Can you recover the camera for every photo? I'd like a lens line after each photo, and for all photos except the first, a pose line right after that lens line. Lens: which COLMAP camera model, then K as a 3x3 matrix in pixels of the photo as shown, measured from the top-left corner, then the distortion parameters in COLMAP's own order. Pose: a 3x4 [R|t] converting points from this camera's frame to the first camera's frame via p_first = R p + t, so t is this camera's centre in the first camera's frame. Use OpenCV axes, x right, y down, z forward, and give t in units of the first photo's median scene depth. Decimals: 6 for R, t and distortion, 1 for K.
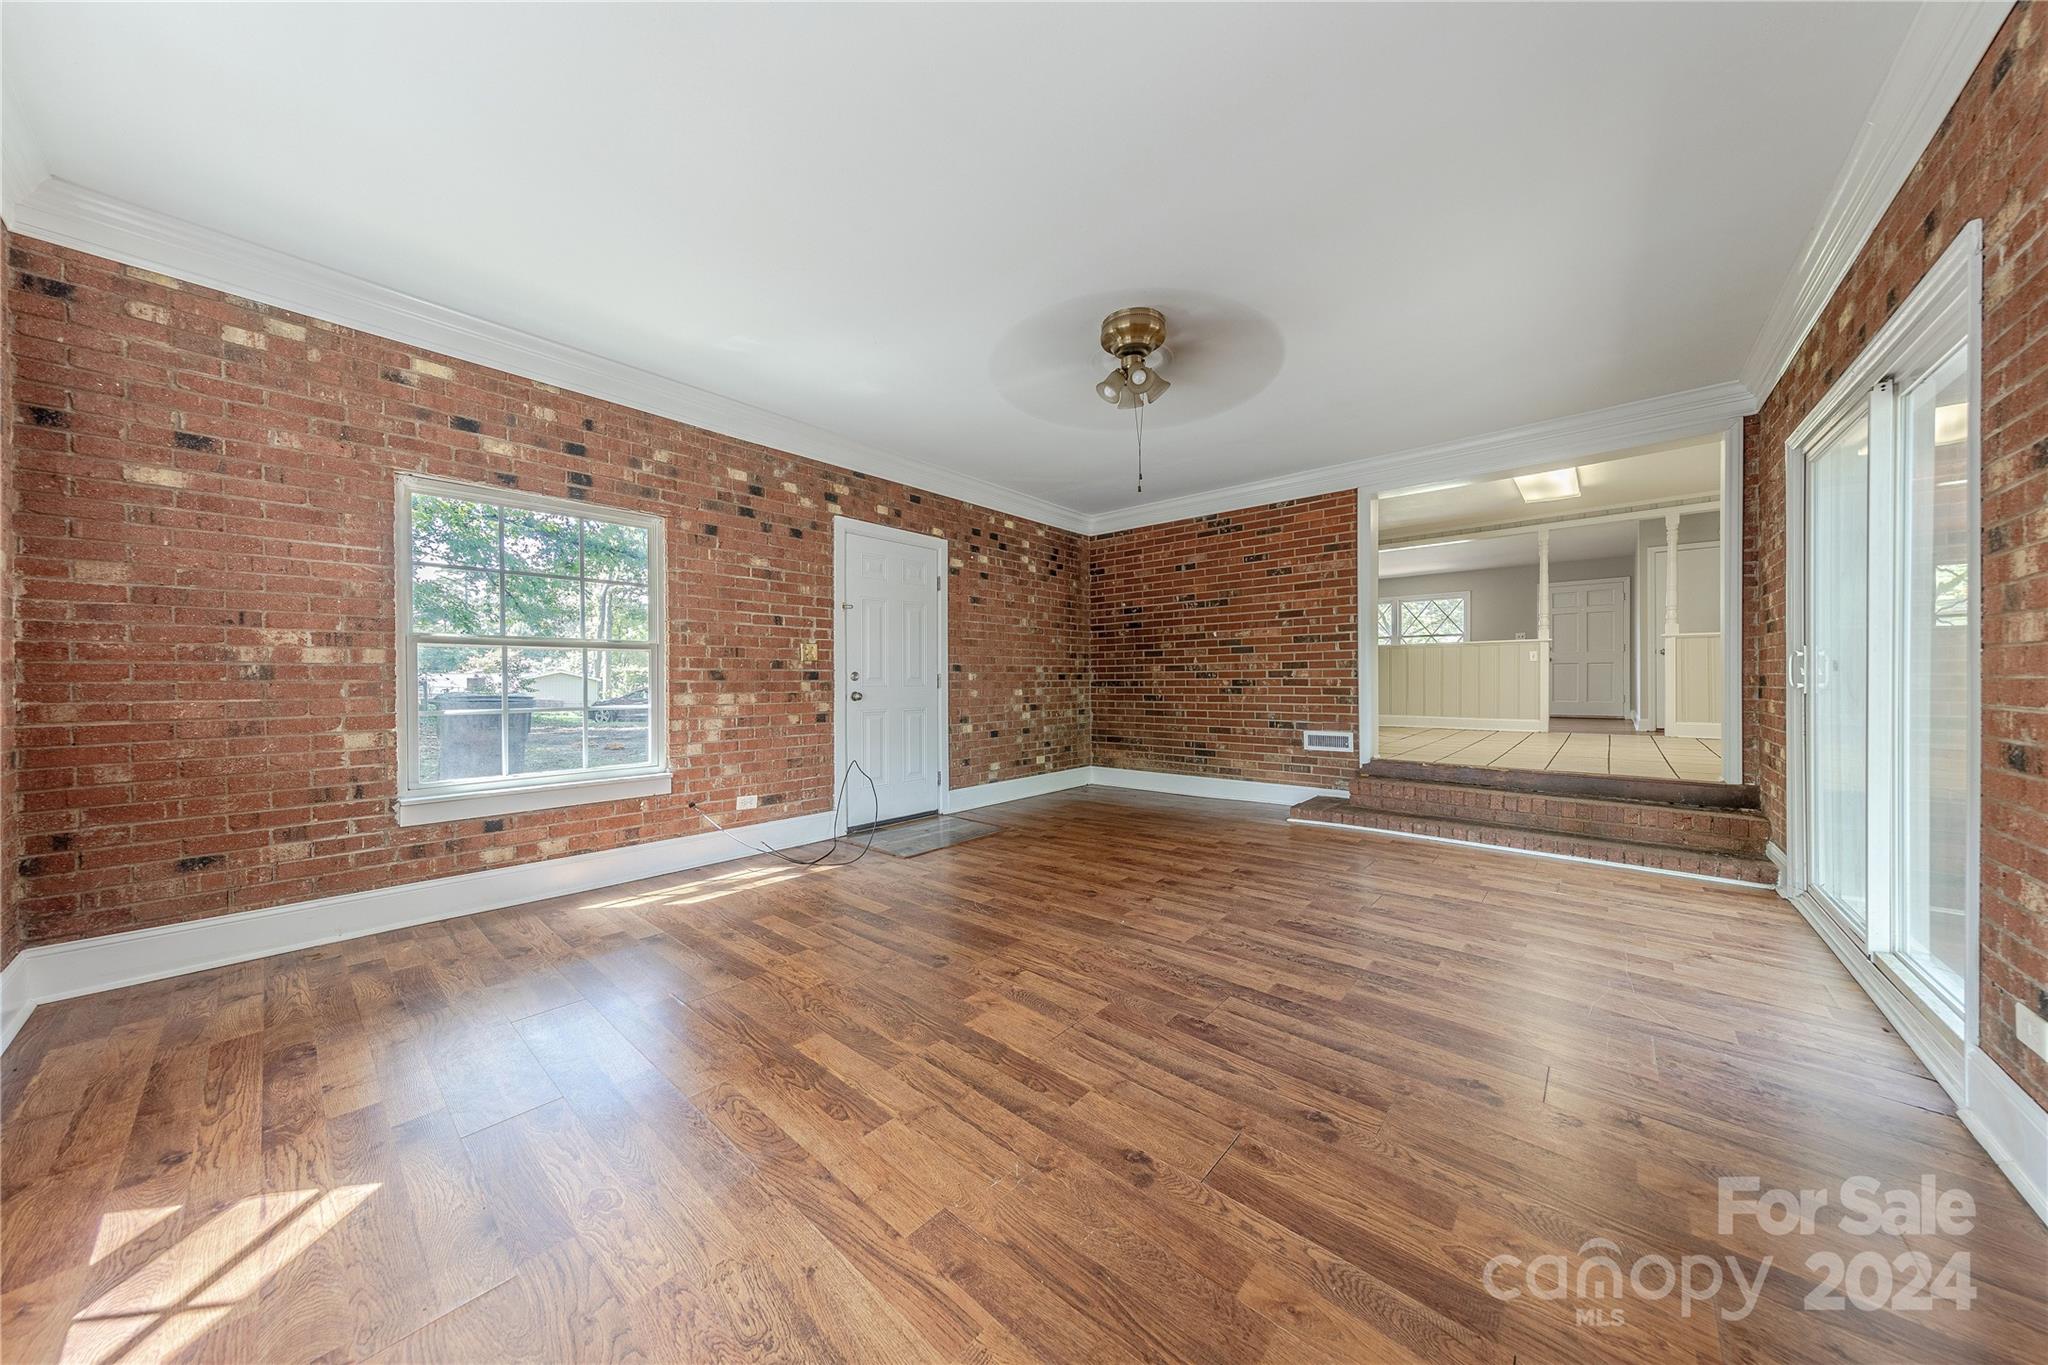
lens RADIAL K [[641.3, 0, 1020.6], [0, 641.3, 683.1], [0, 0, 1]] dist [0.008927, -0.000895]
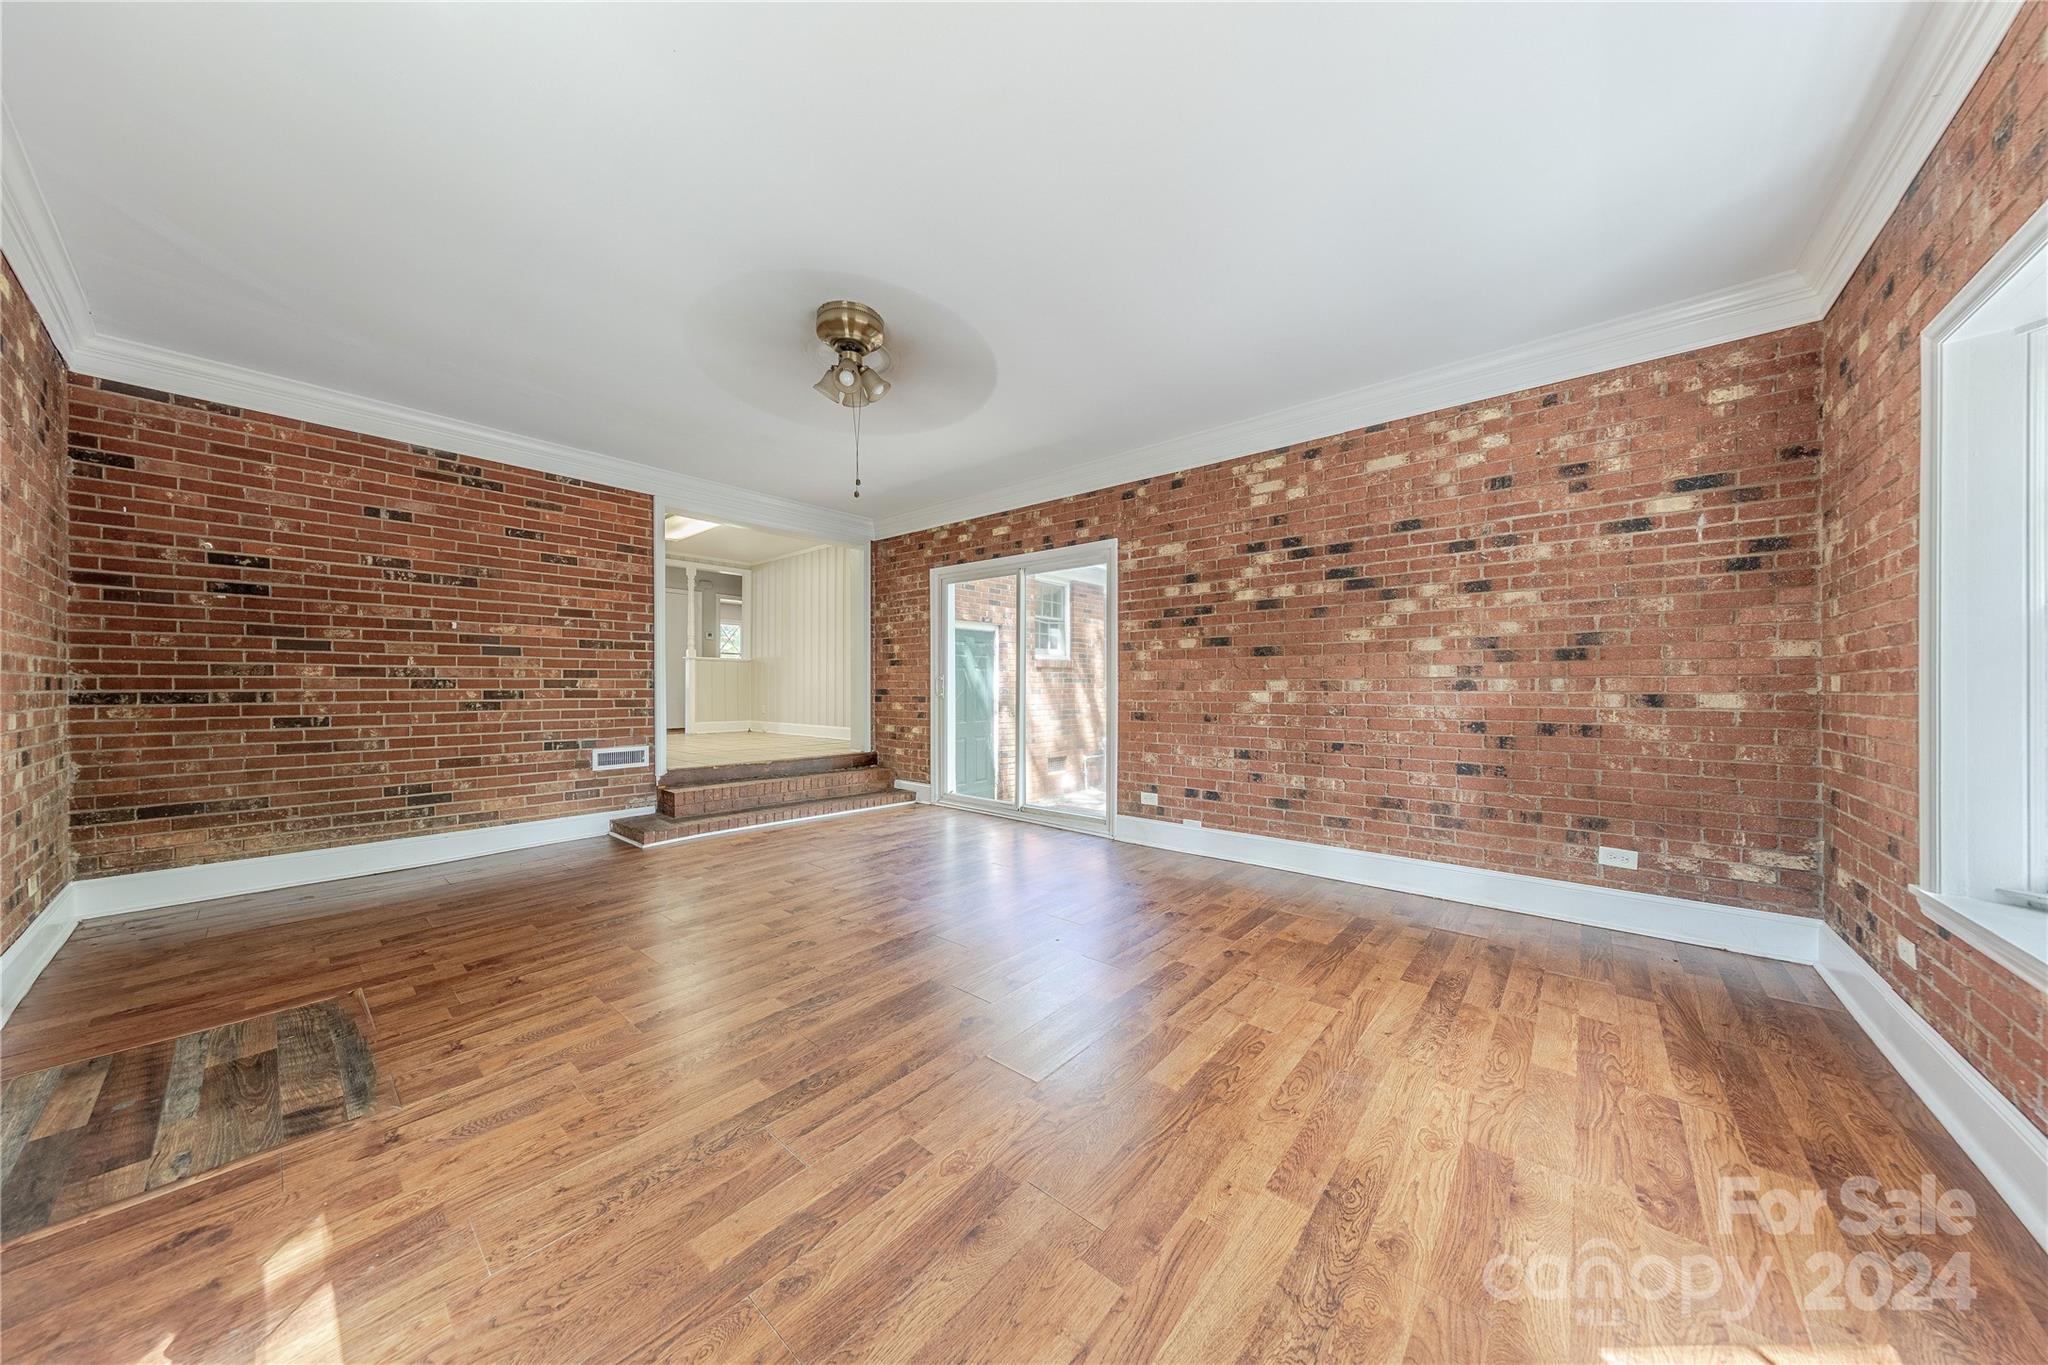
lens RADIAL K [[641.3, 0, 1026.5], [0, 641.3, 687.9], [0, 0, 1]] dist [0.008927, -0.000895]
pose [[0.003301, 0.006398, 0.999974, -0.435510], [0.003593, 0.999973, -0.006410, -0.001644], [-0.999988, 0.003614, 0.003278, 0.413518]]
